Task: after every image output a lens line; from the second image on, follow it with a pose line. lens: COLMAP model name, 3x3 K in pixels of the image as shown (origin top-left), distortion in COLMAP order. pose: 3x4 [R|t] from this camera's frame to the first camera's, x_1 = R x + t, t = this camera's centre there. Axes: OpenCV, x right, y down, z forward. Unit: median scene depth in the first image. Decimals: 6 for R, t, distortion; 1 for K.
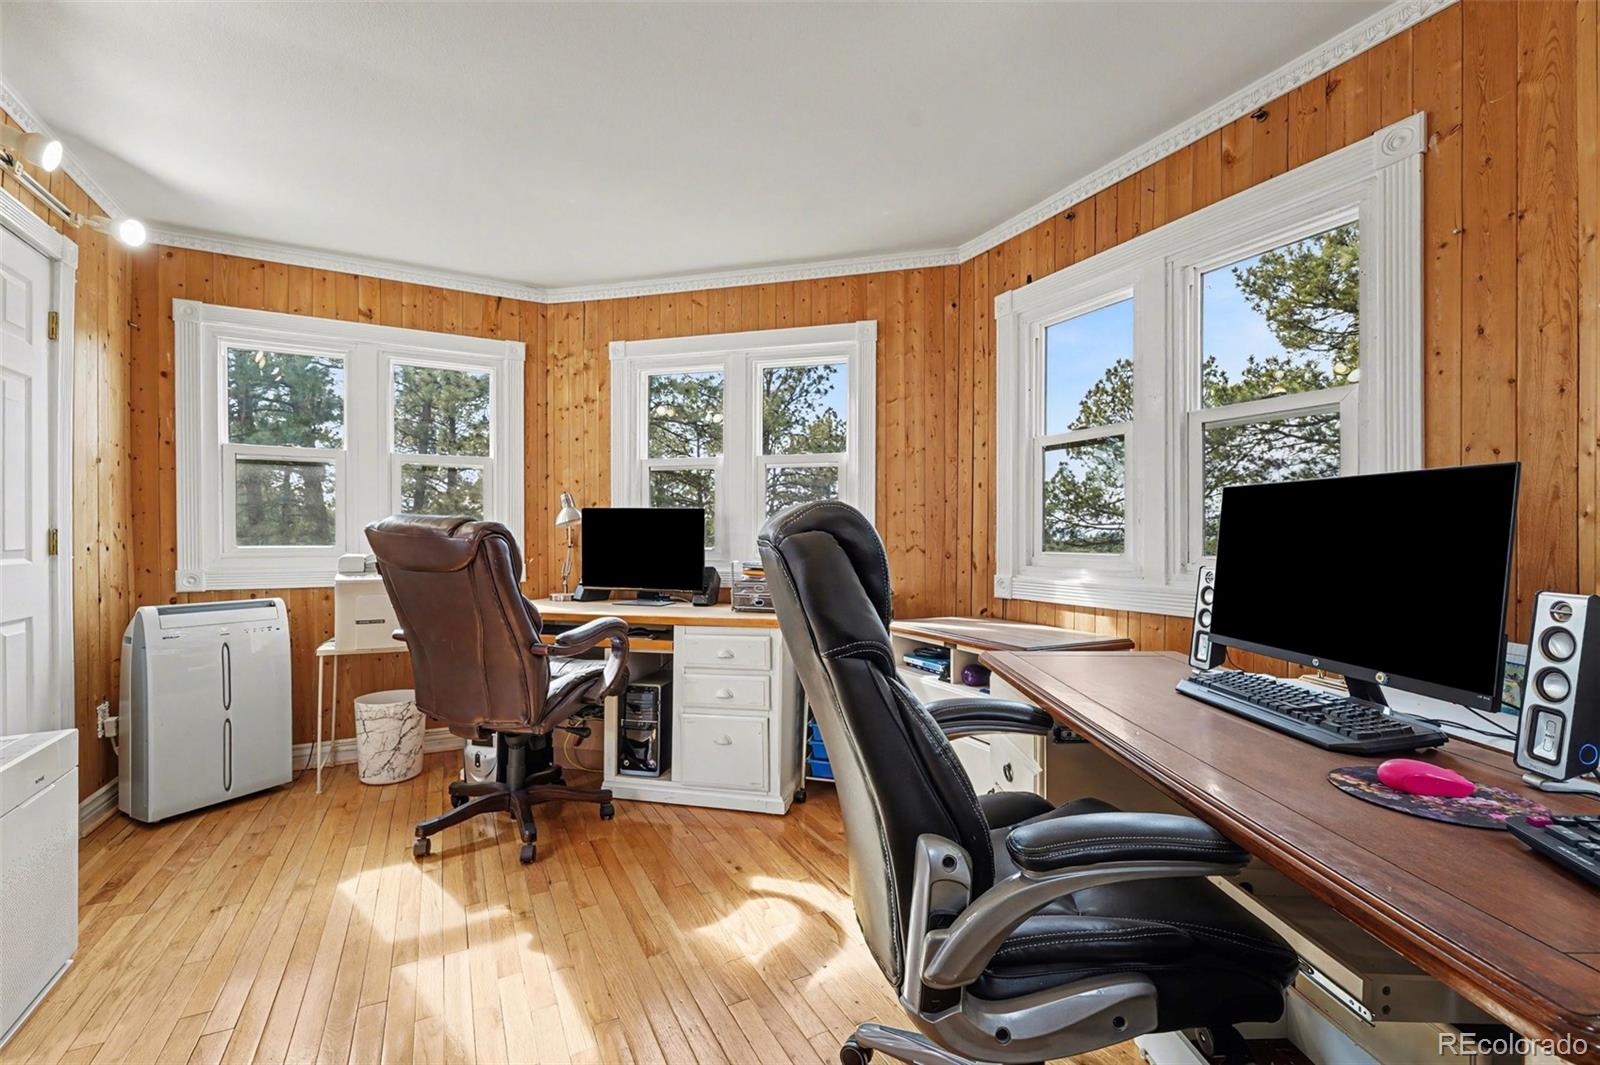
lens RADIAL K [[656.1, 0, 801.0], [0, 656.1, 536.7], [0, 0, 1]] dist [-0.007952, 0.000819]
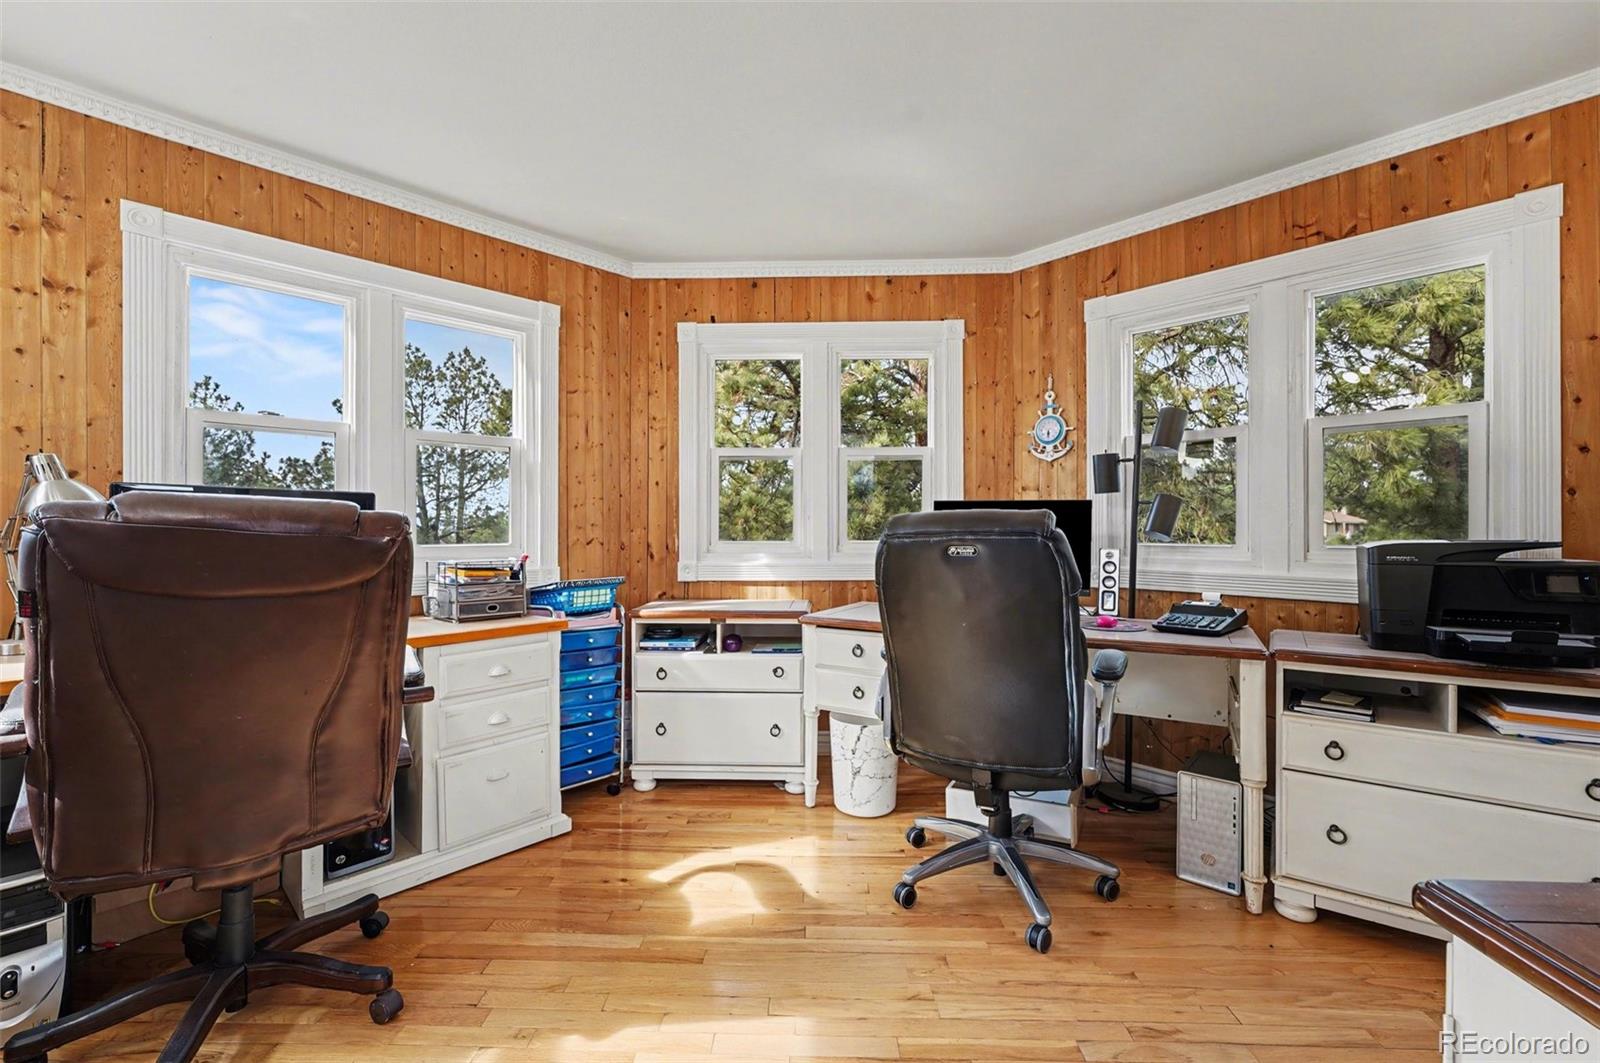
lens RADIAL K [[656.1, 0, 804.6], [0, 656.1, 525.2], [0, 0, 1]] dist [-0.007952, 0.000819]
pose [[0.502236, -0.000823, 0.864730, -0.595855], [0.002921, 0.999995, -0.000744, -0.005140], [-0.864726, 0.002900, 0.502236, 0.223443]]
